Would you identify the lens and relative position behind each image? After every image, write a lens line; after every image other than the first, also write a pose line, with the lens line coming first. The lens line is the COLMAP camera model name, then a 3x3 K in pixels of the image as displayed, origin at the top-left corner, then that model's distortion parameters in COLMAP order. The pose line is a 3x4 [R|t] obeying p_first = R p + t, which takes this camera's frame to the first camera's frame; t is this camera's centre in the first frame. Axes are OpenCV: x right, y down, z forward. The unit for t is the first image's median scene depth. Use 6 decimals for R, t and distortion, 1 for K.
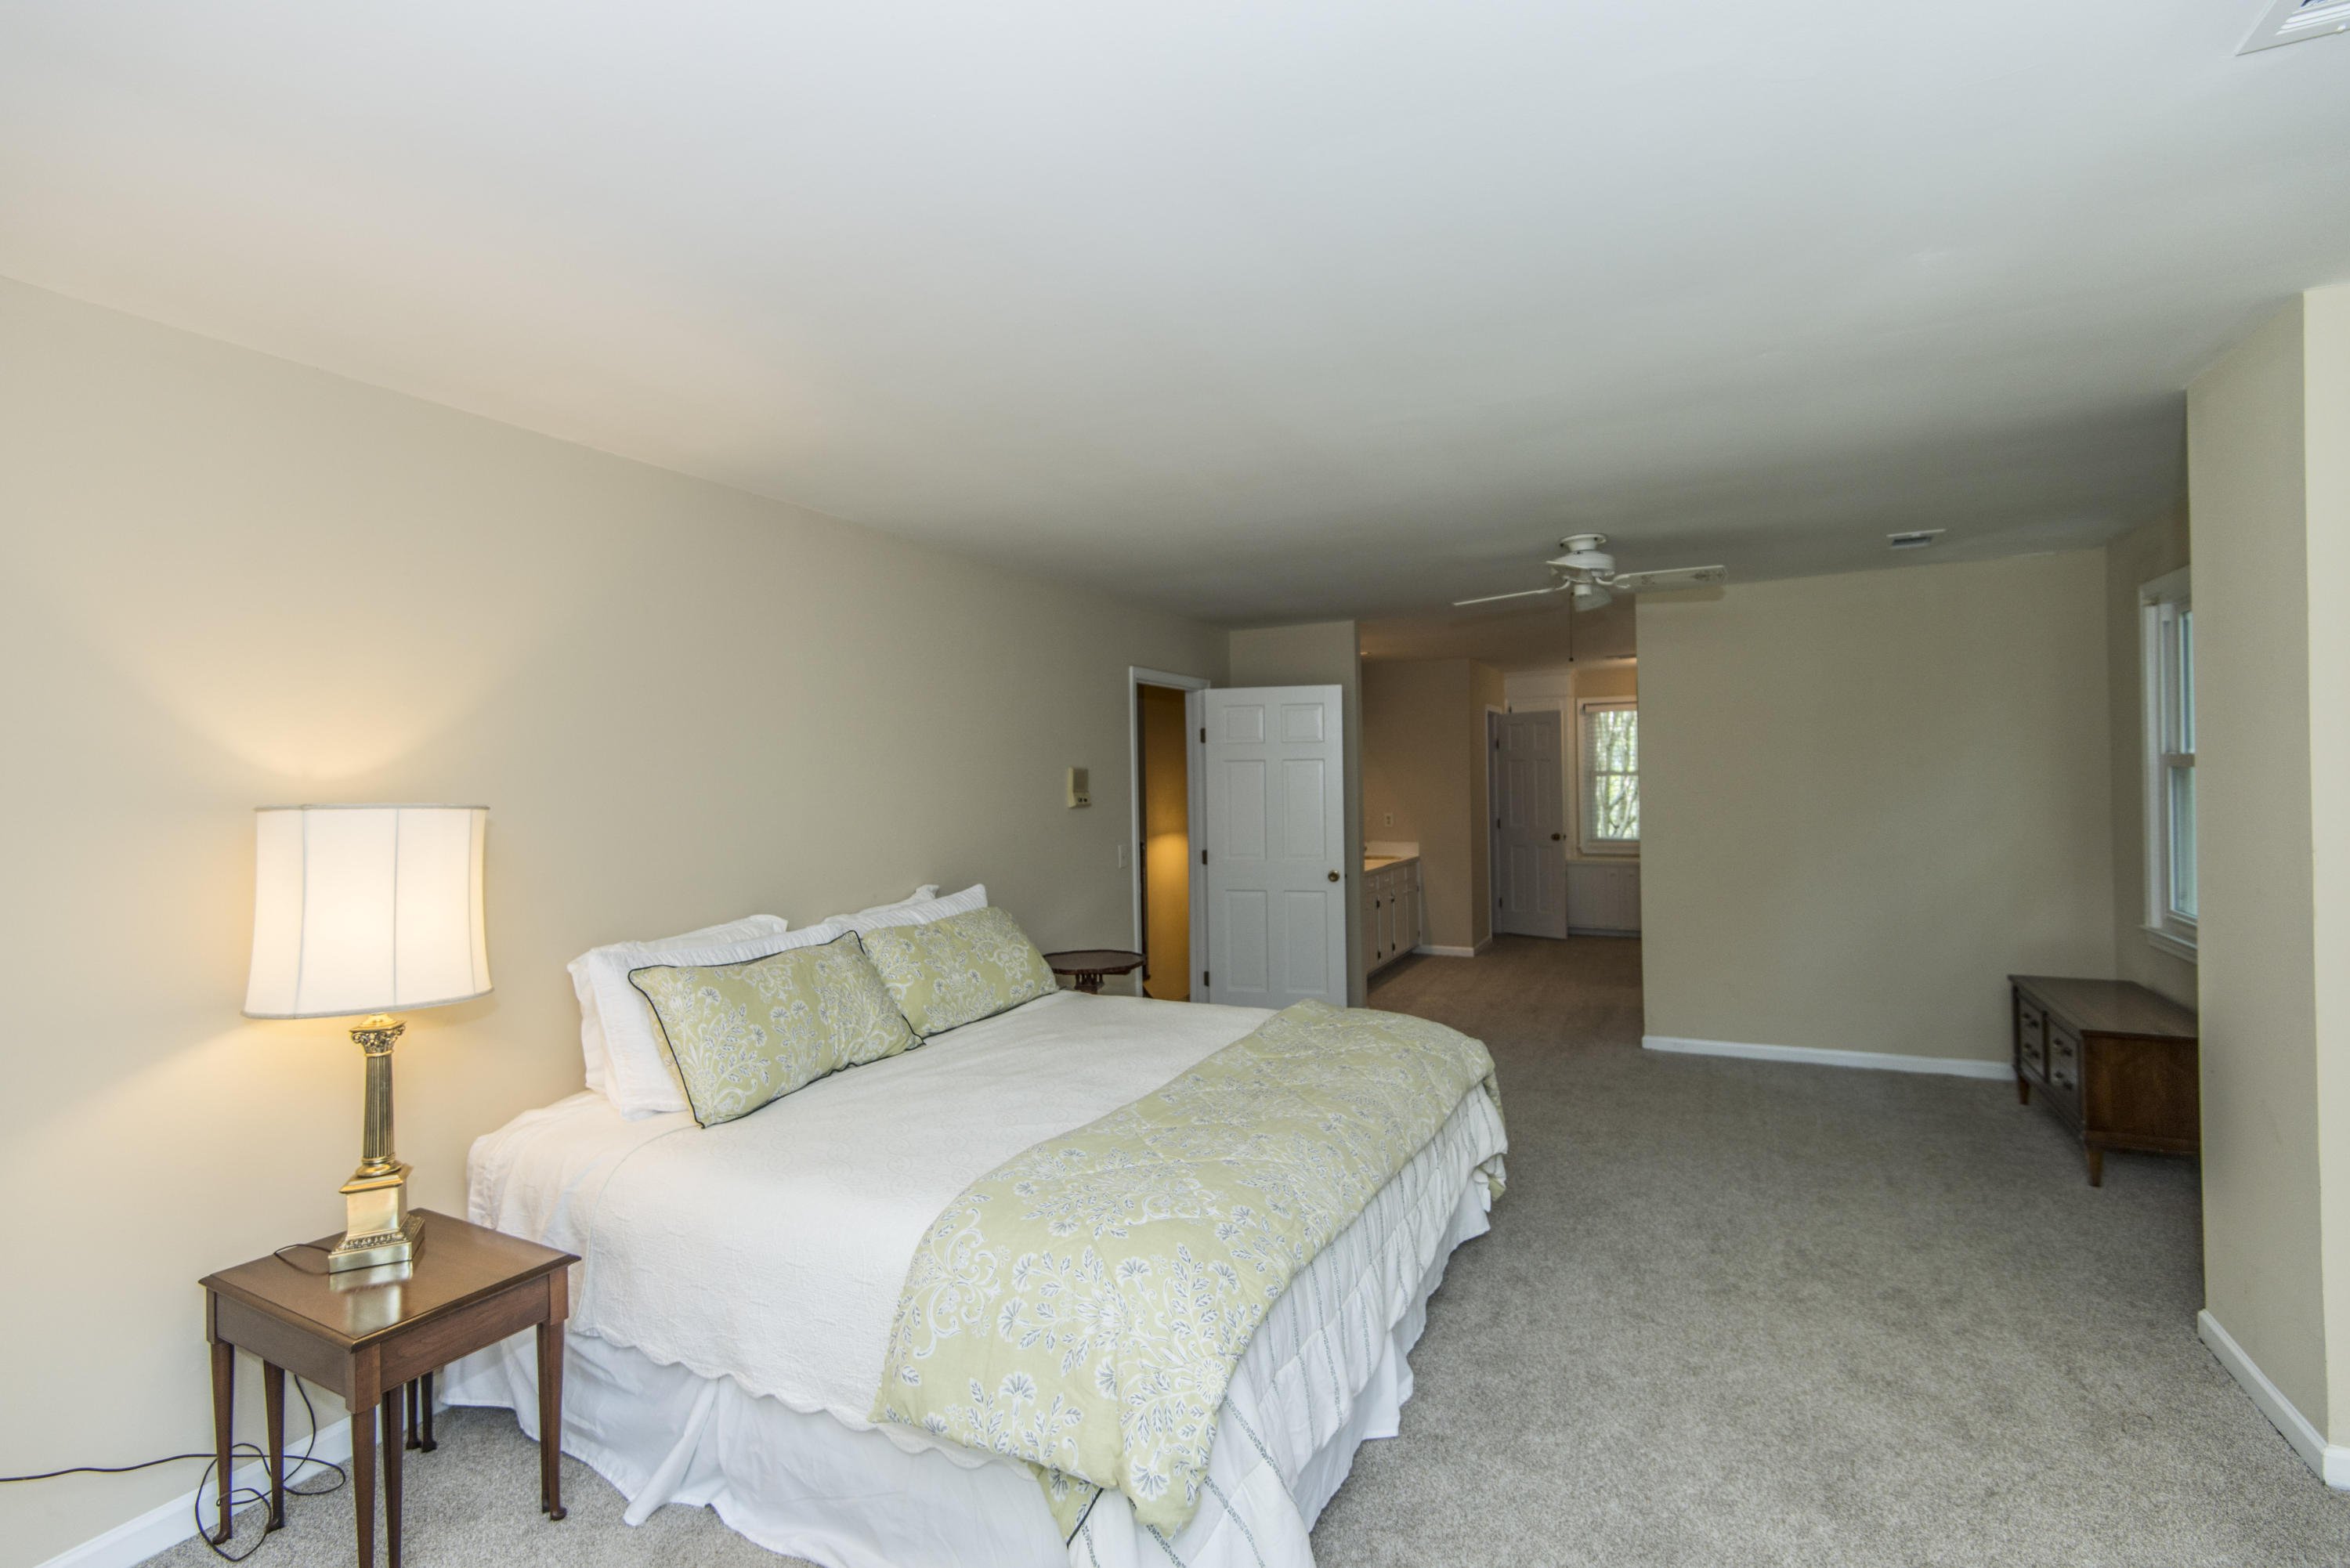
lens RADIAL K [[1061.8, 0, 1175.7], [0, 1061.8, 779.2], [0, 0, 1]] dist [0.014674, -0.002546]
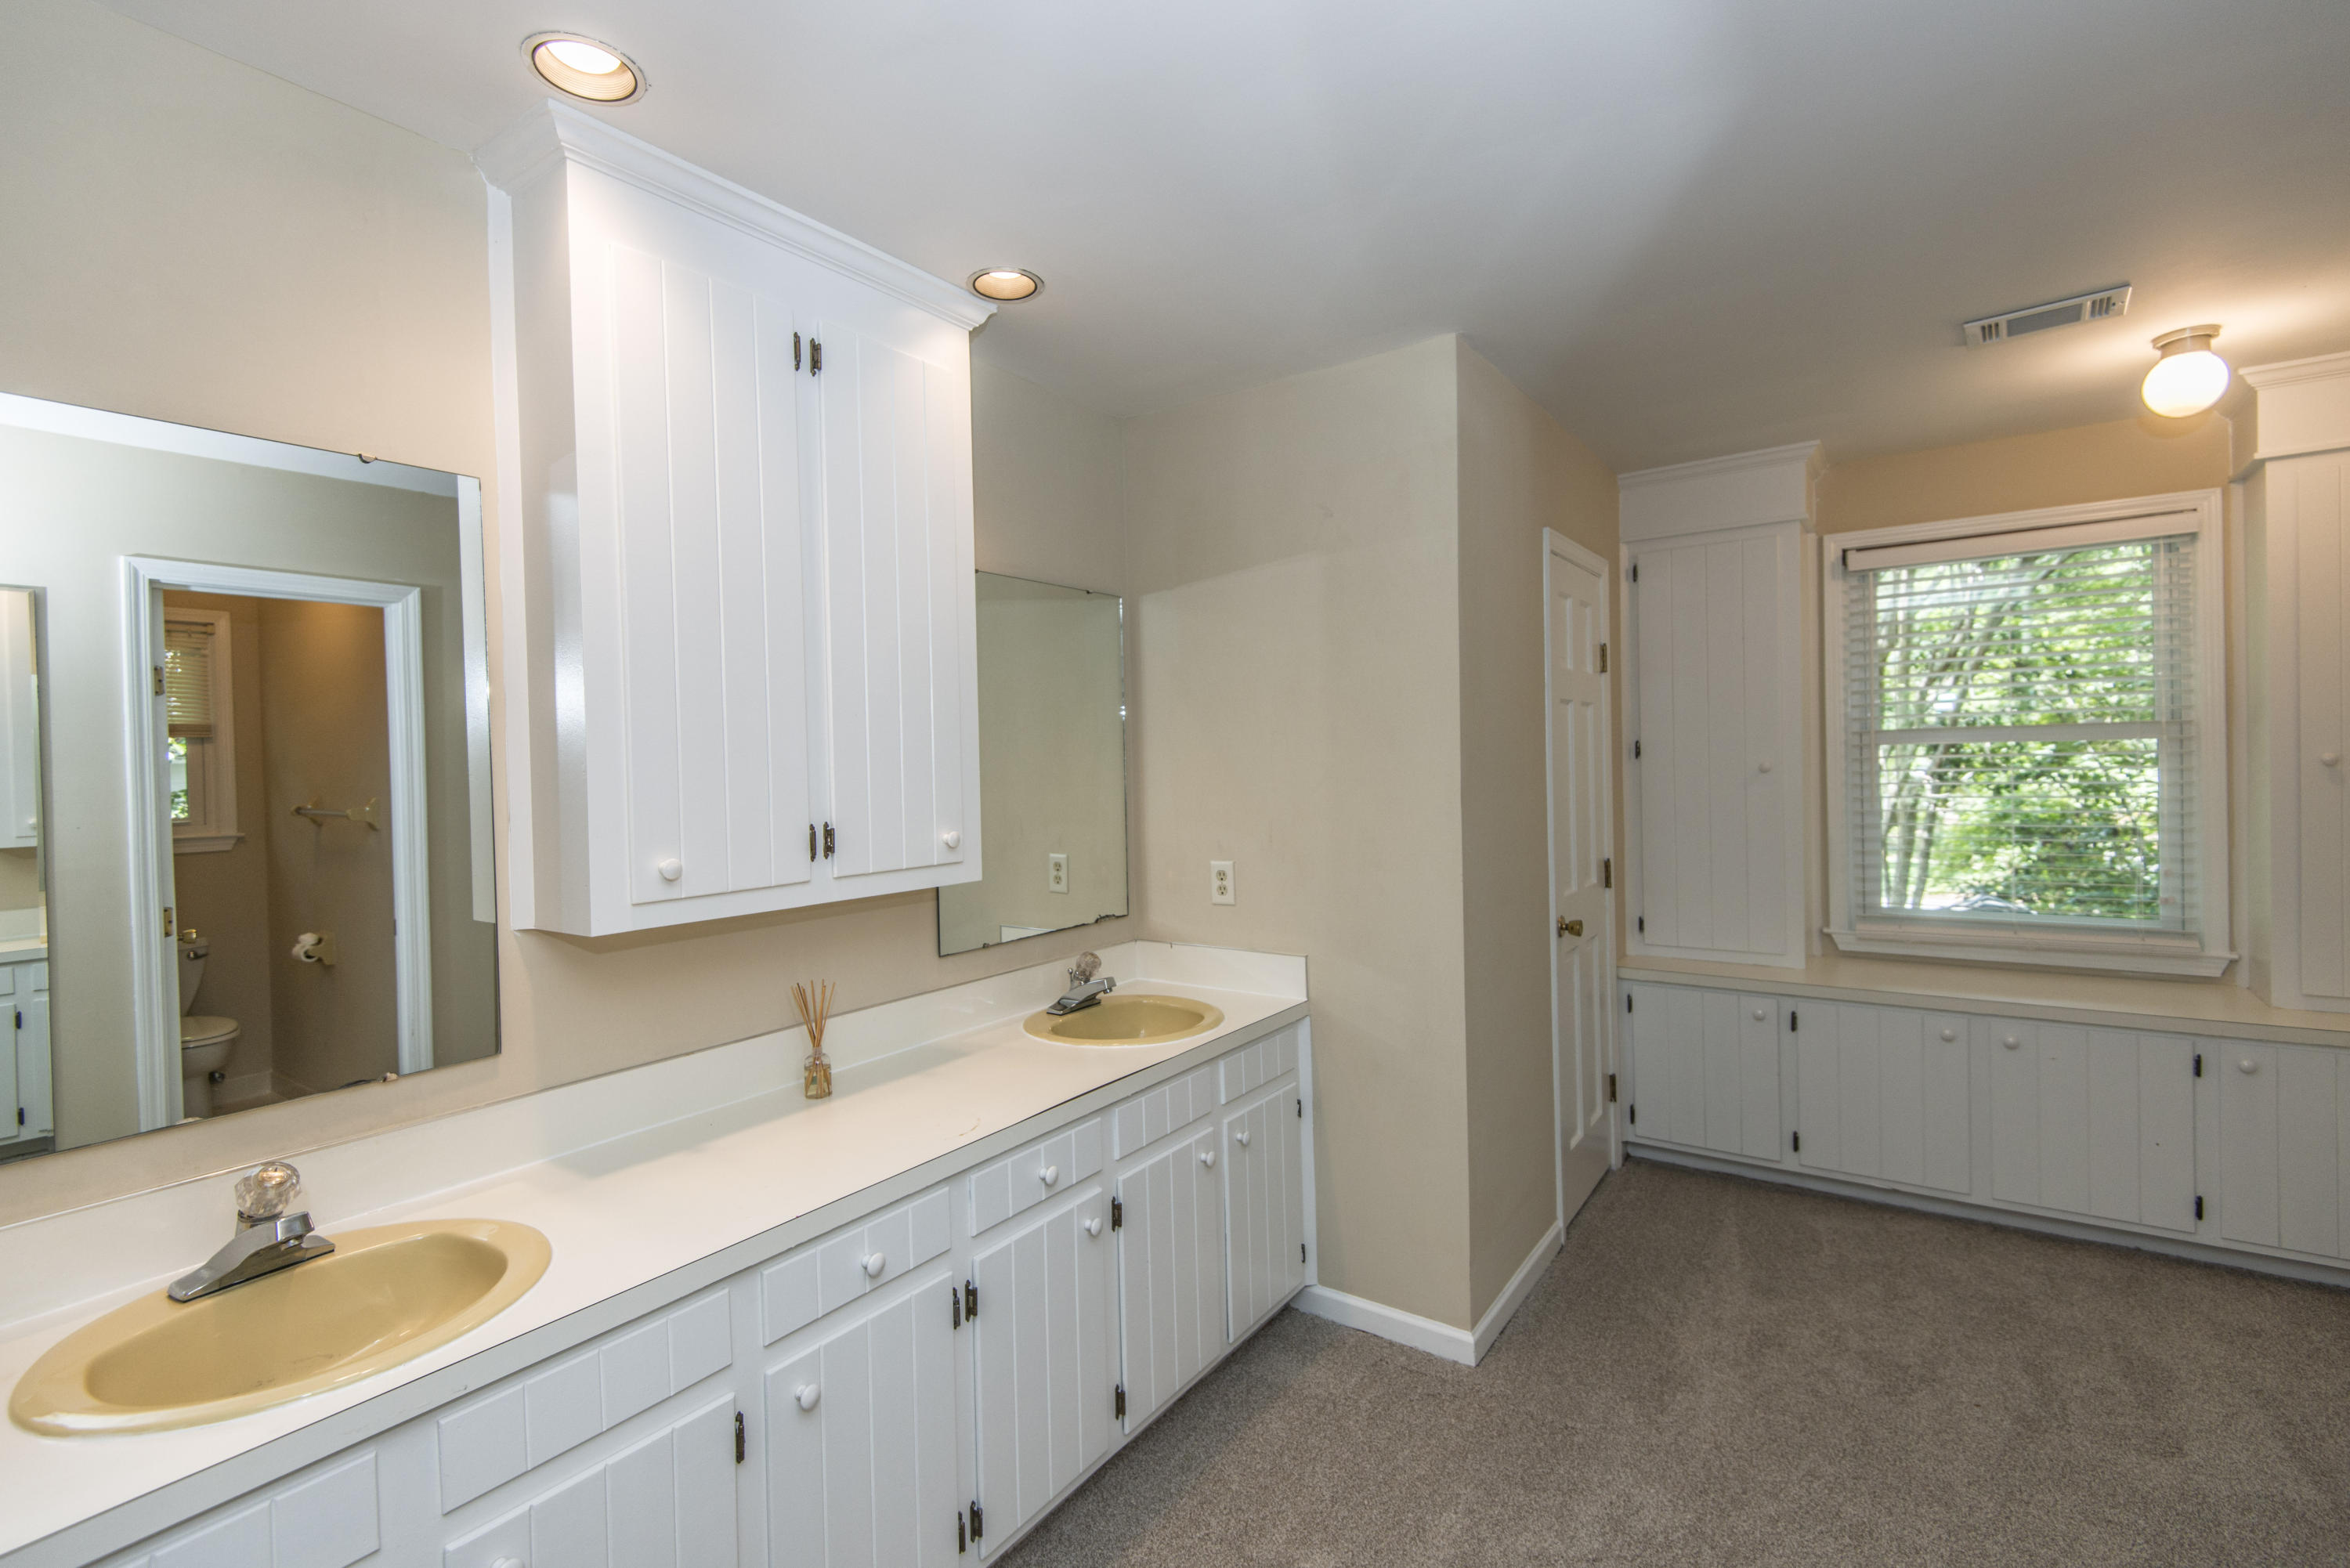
lens RADIAL K [[1061.8, 0, 1170.8], [0, 1061.8, 779.9], [0, 0, 1]] dist [0.014674, -0.002546]
pose [[0.989479, -0.007399, -0.144490, 0.233474], [0.010413, 0.999744, 0.020111, -0.000398], [0.144304, -0.021404, 0.989302, 0.678925]]
